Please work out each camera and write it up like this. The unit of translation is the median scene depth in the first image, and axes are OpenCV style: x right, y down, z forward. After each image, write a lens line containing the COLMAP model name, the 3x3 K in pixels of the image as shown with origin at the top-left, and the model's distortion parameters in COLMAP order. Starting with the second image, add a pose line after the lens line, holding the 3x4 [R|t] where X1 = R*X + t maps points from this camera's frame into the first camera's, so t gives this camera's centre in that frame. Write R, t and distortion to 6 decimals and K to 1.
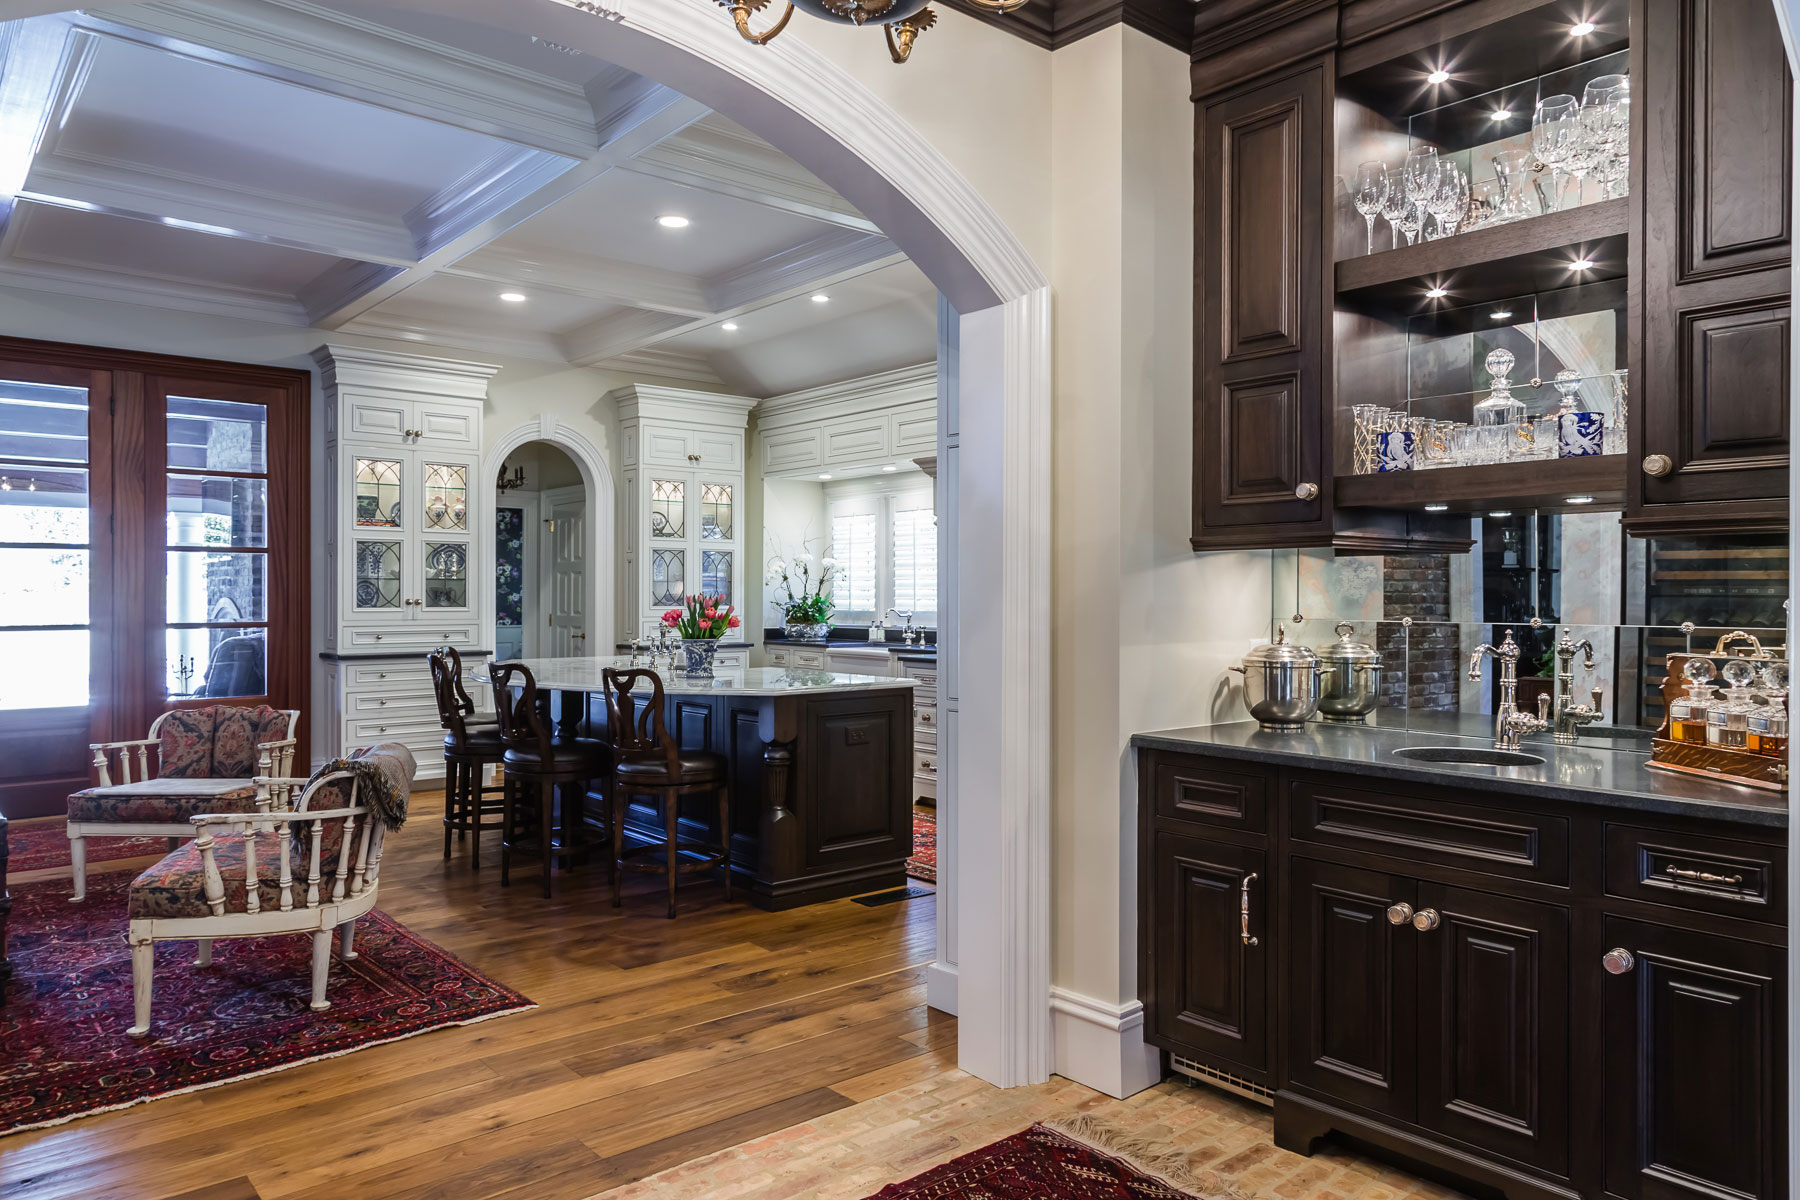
lens RADIAL K [[1191.9, 0, 900.2], [0, 1191.9, 600.4], [0, 0, 1]] dist [0.010961, -0.000899]
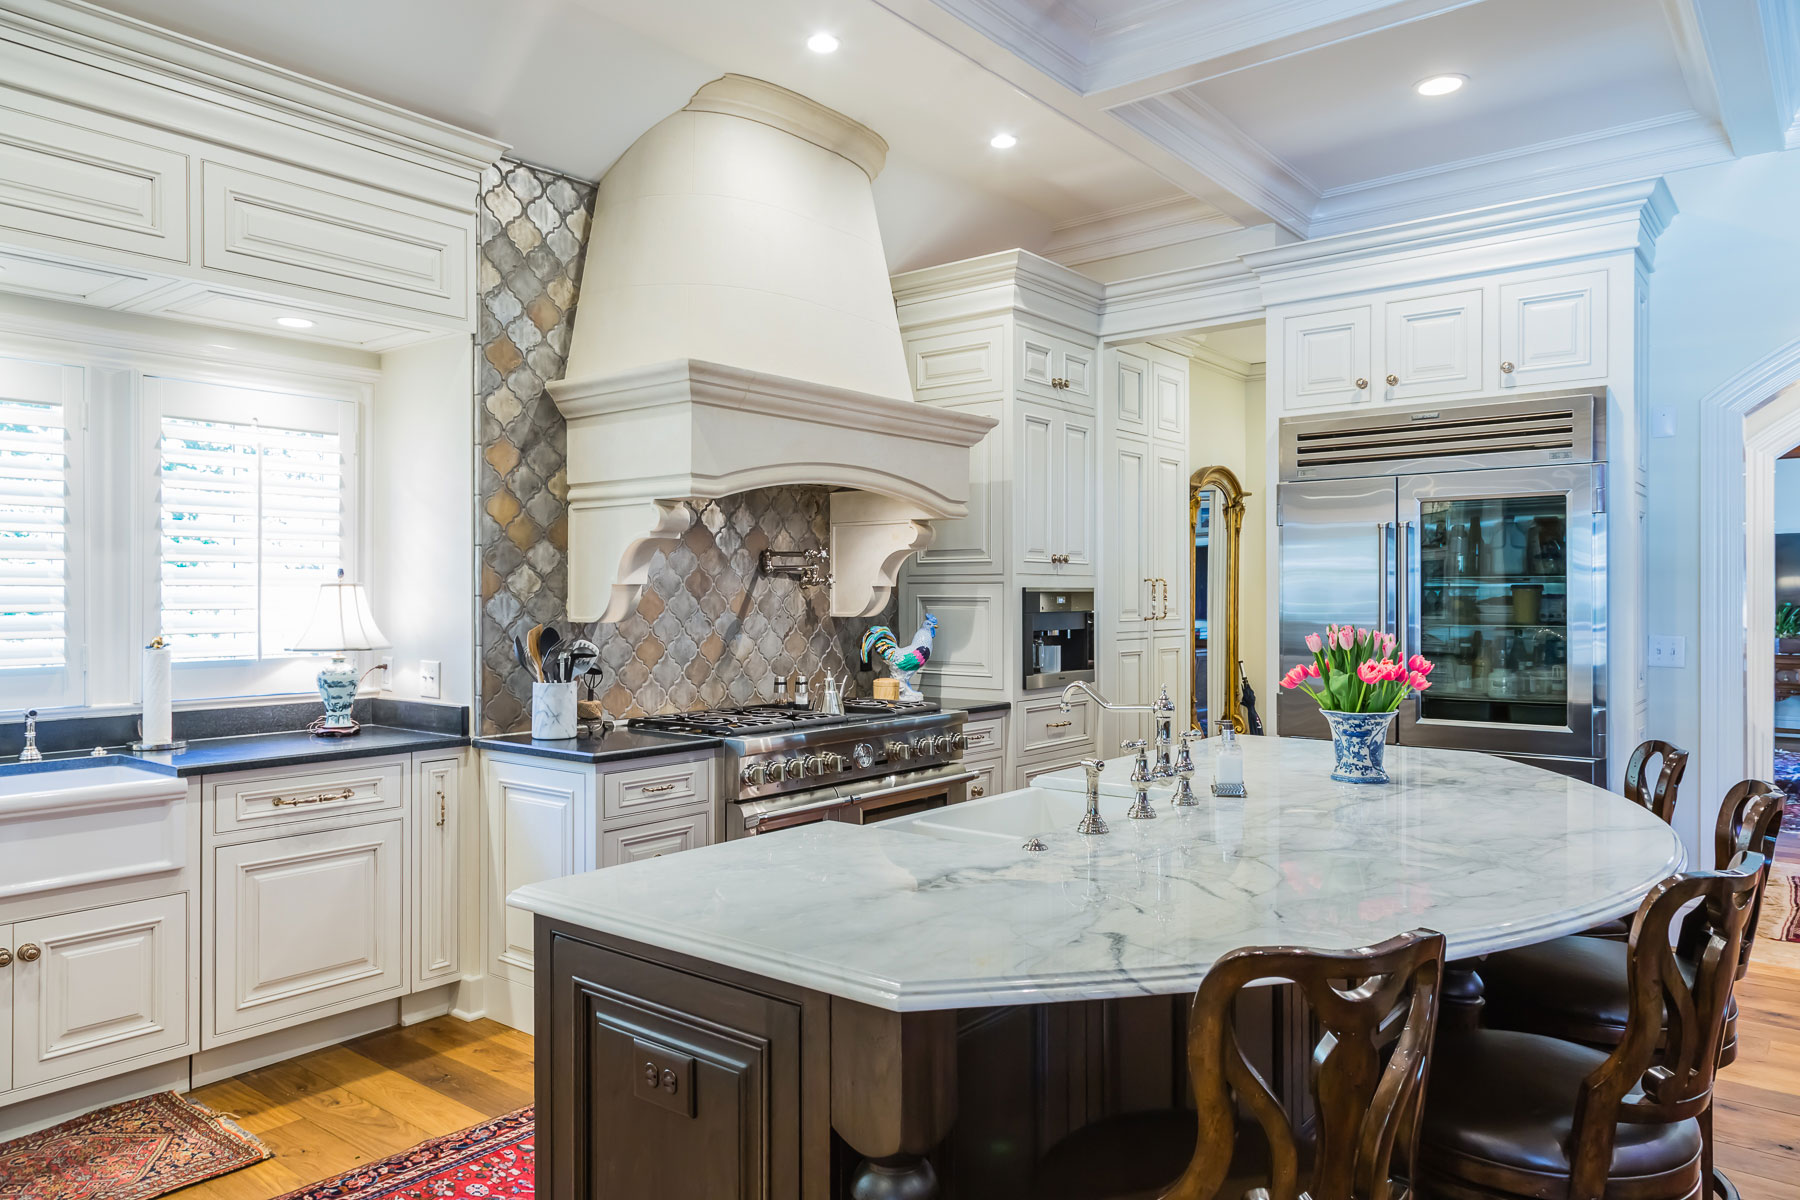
lens RADIAL K [[1191.9, 0, 911.0], [0, 1191.9, 597.3], [0, 0, 1]] dist [0.010961, -0.000899]
pose [[-0.193496, -0.001908, 0.981099, -1.966082], [0.006758, 0.999972, 0.003277, -0.064568], [-0.981078, 0.007265, -0.193478, 3.874845]]
